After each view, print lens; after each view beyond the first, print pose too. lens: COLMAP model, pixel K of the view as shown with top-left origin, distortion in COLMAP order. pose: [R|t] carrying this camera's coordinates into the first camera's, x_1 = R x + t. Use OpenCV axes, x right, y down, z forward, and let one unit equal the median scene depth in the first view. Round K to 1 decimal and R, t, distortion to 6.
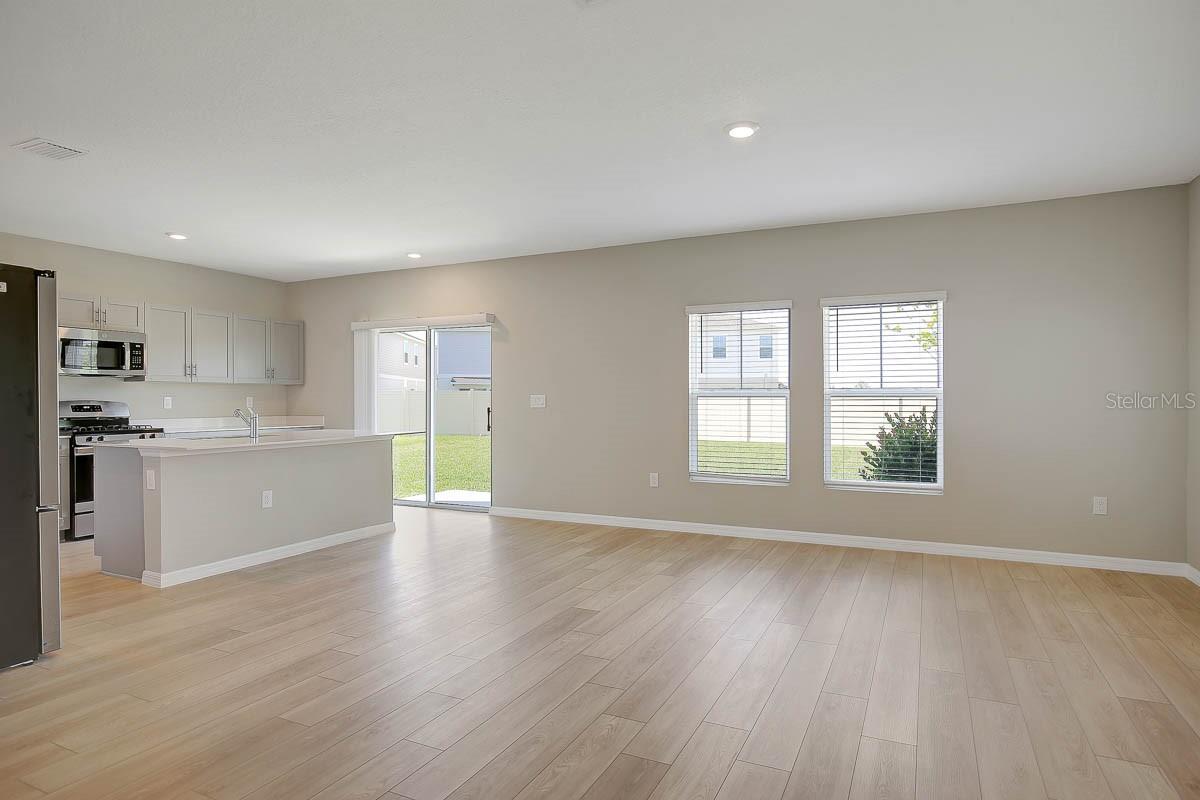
lens RADIAL K [[671.2, 0, 600.3], [0, 671.2, 406.7], [0, 0, 1]] dist [-0.003214, -0.000656]
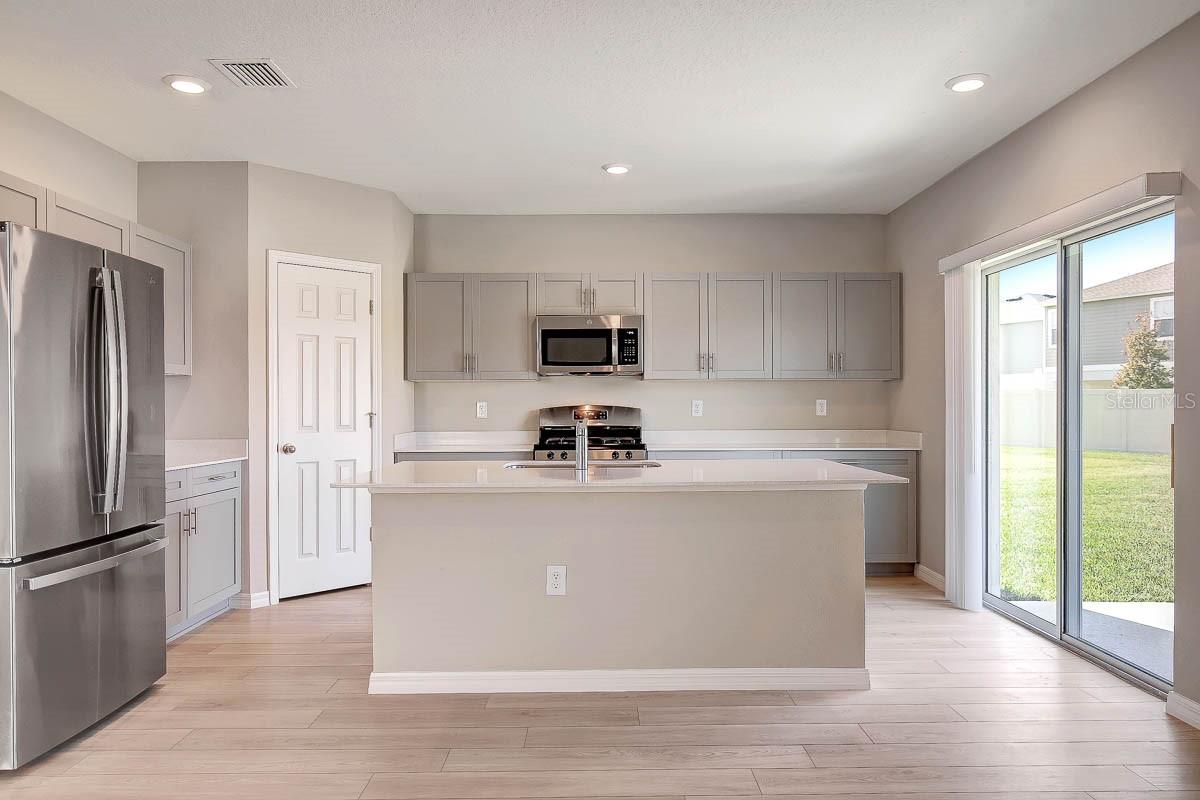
lens RADIAL K [[825.6, 0, 603.2], [0, 825.6, 395.2], [0, 0, 1]] dist [0.014437, -0.000326]
pose [[0.450637, -0.011186, -0.892637, 0.113949], [-0.005597, 0.999866, -0.015355, -0.006673], [0.892690, 0.011915, 0.450515, 0.558819]]
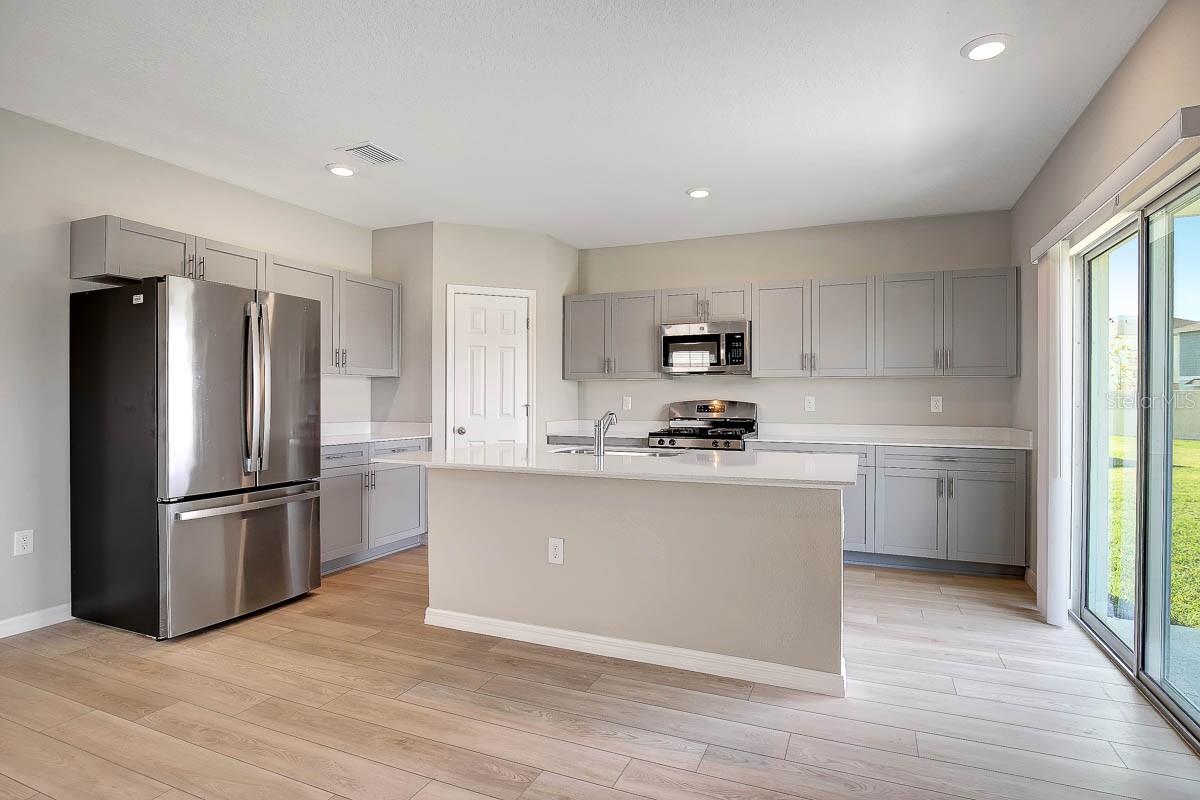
lens RADIAL K [[631.1, 0, 599.3], [0, 631.1, 394.3], [0, 0, 1]] dist [-0.014161, 0.001595]
pose [[0.050092, -0.007304, -0.998718, 0.094730], [-0.013939, 0.999871, -0.008012, -0.008697], [0.998647, 0.014322, 0.049984, 0.784671]]
